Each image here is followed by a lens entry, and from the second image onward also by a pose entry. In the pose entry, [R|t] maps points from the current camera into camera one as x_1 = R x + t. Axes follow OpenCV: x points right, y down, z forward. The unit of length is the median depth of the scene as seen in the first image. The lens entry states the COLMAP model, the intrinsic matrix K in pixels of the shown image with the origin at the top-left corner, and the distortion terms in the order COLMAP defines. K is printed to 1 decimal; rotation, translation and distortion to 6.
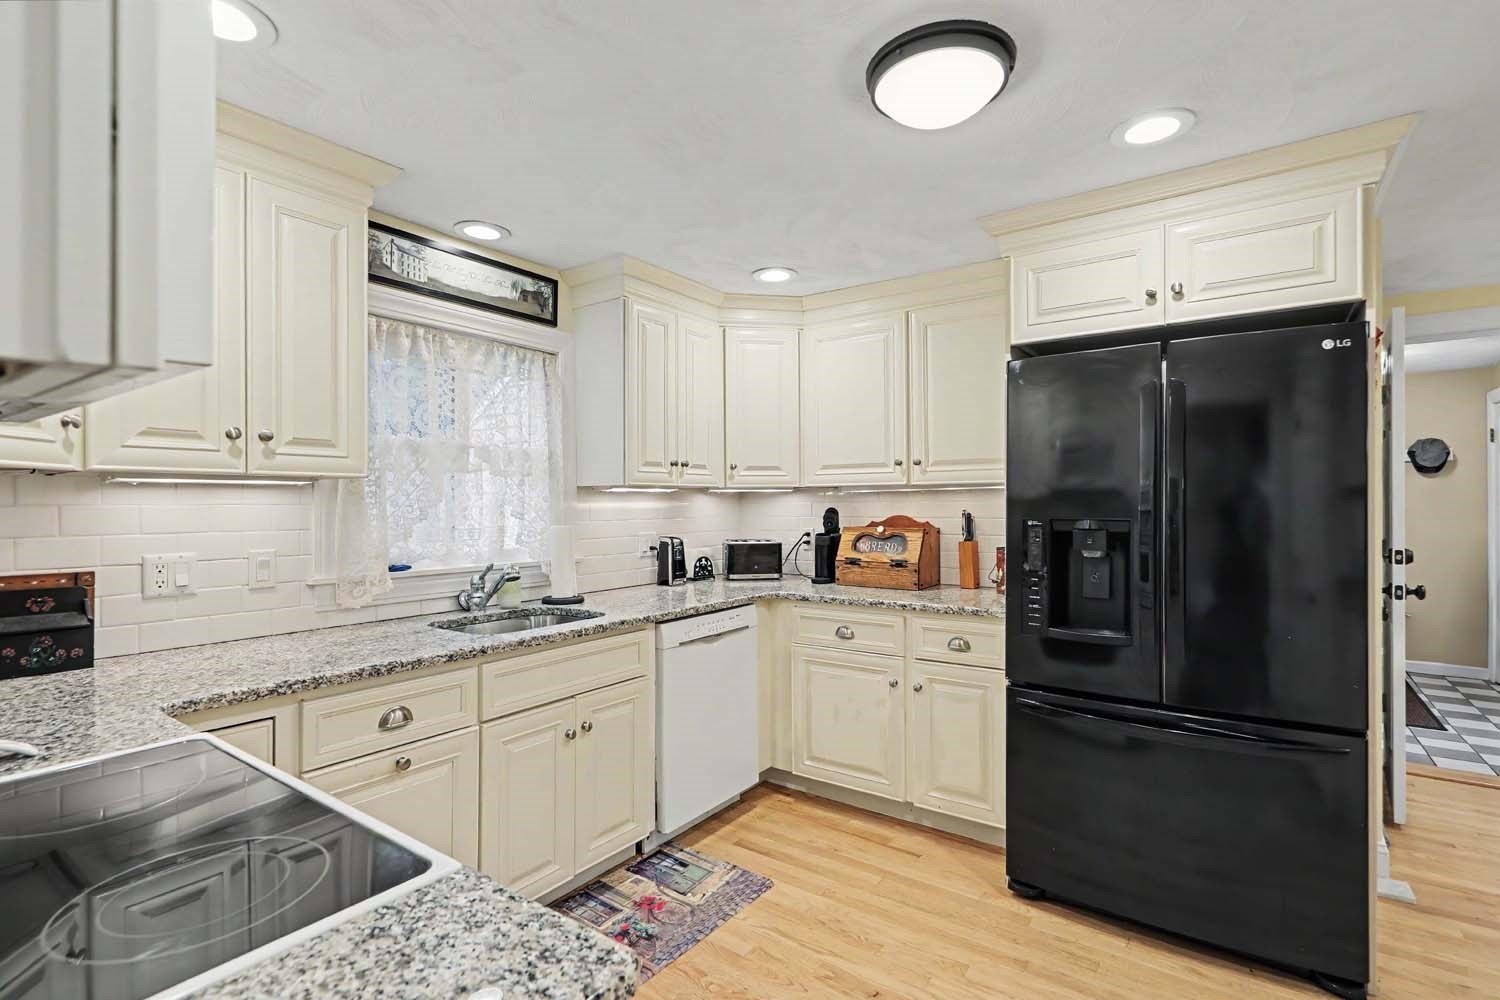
lens RADIAL K [[704.1, 0, 749.4], [0, 704.1, 506.7], [0, 0, 1]] dist [0.001571, -0.000118]
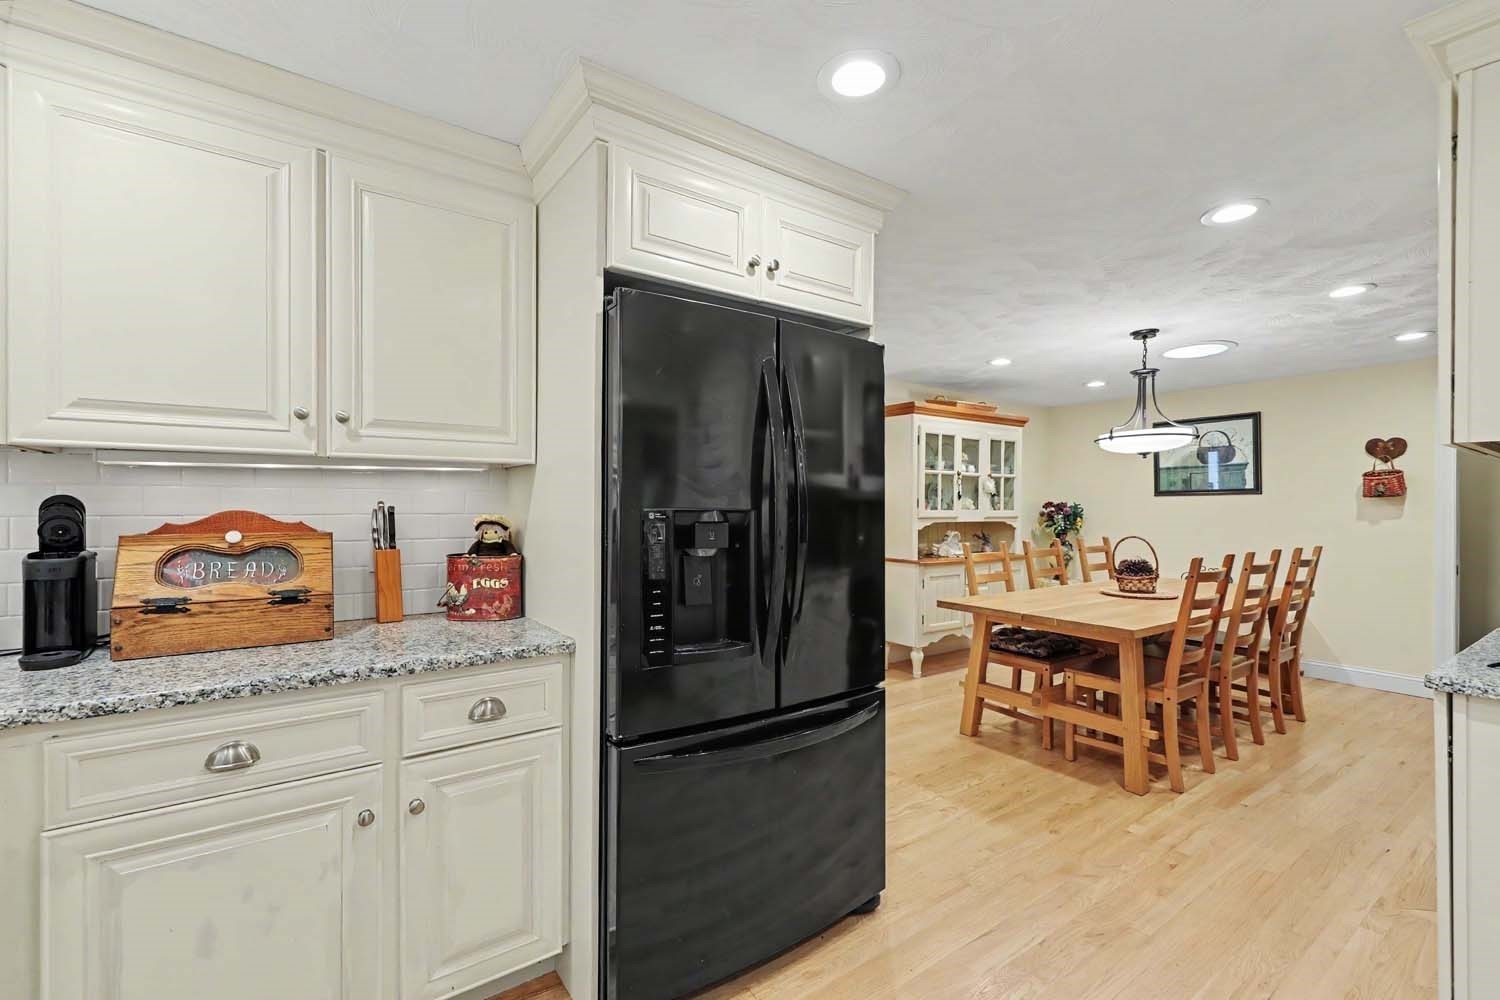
lens RADIAL K [[650.5, 0, 745.5], [0, 650.5, 506.0], [0, 0, 1]] dist [0.002319, -0.000002]
pose [[0.331729, 0.001715, 0.943373, -0.171935], [0.000441, 0.999998, -0.001973, 0.011556], [-0.943375, 0.001071, 0.331727, 0.556880]]
